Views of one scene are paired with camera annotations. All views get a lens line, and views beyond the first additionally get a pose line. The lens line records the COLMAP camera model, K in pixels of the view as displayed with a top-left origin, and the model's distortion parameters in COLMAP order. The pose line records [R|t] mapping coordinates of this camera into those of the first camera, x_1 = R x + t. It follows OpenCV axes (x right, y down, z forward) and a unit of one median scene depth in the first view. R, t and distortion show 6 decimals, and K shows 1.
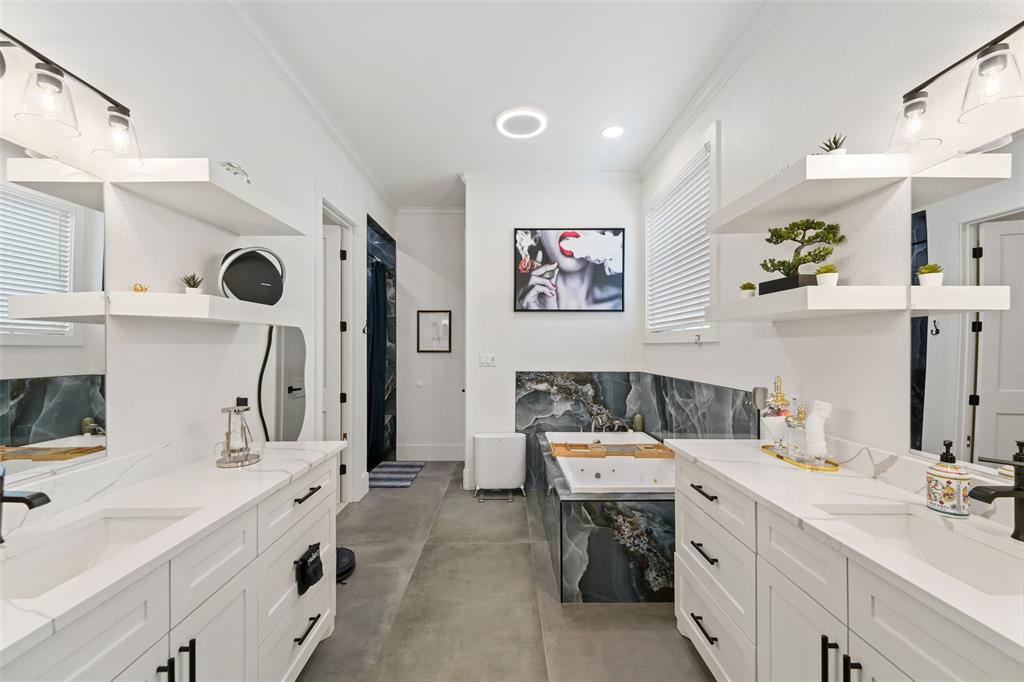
lens RADIAL K [[409.1, 0, 506.4], [0, 409.1, 346.1], [0, 0, 1]] dist [0.004170, 0.000252]
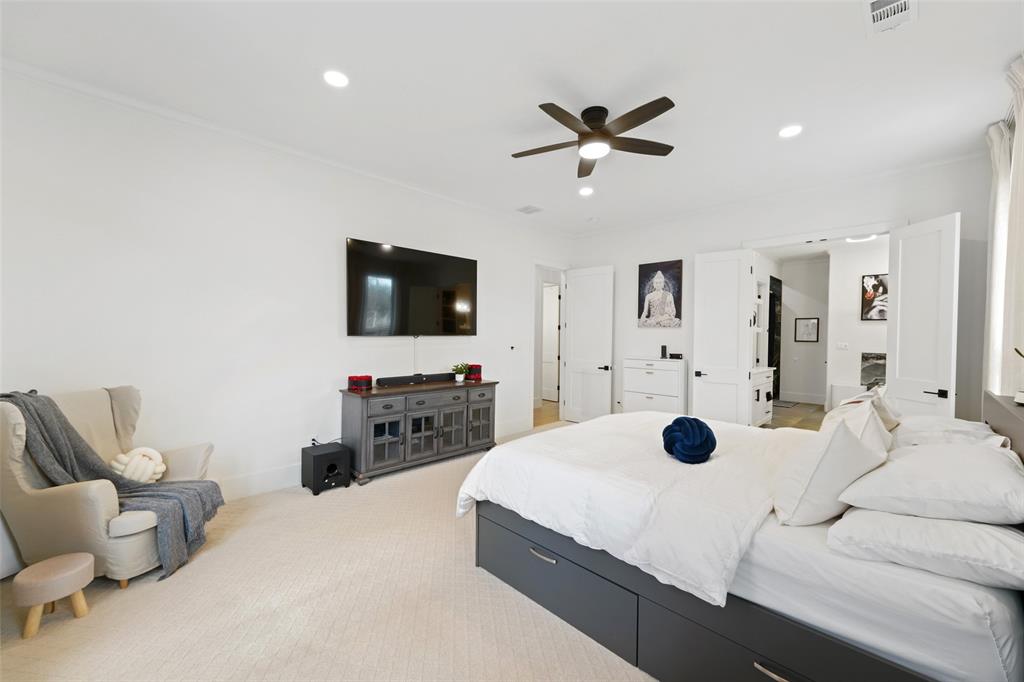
lens RADIAL K [[409.1, 0, 503.7], [0, 409.1, 341.2], [0, 0, 1]] dist [0.004170, 0.000252]
pose [[0.705637, 0.019307, -0.708311, 0.195954], [-0.008362, 0.999786, 0.018921, -0.011322], [0.708525, -0.007428, 0.705647, -1.473805]]
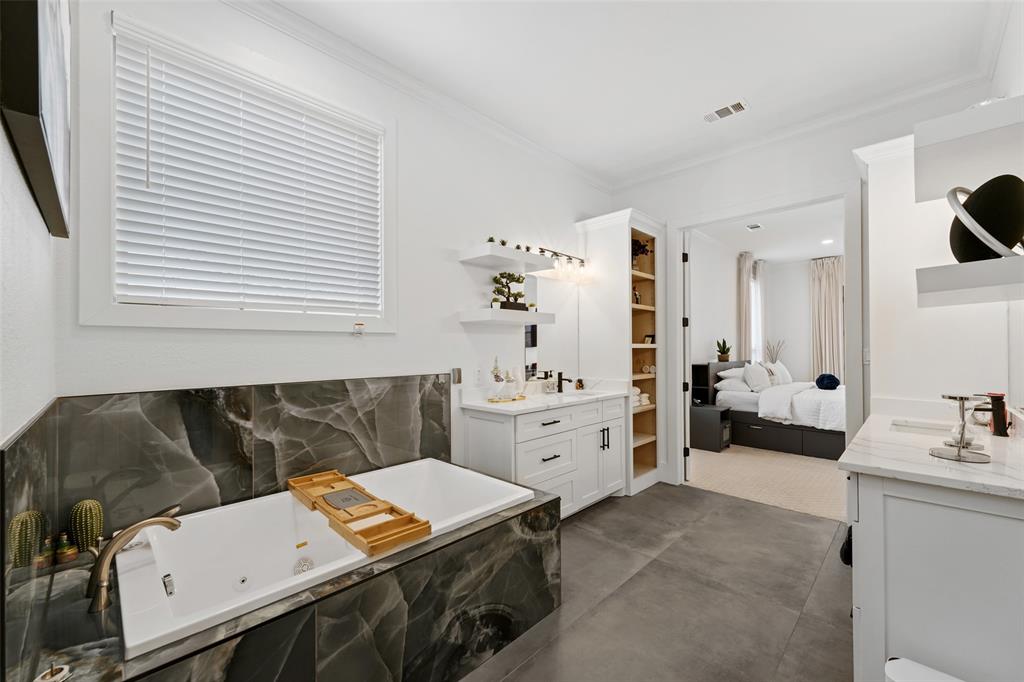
lens RADIAL K [[409.1, 0, 508.8], [0, 409.1, 341.6], [0, 0, 1]] dist [0.004170, 0.000252]
pose [[-0.703286, 0.009101, 0.710849, -0.255602], [0.008159, 0.999956, -0.004730, 0.012640], [-0.710860, 0.002473, -0.703329, 0.976705]]
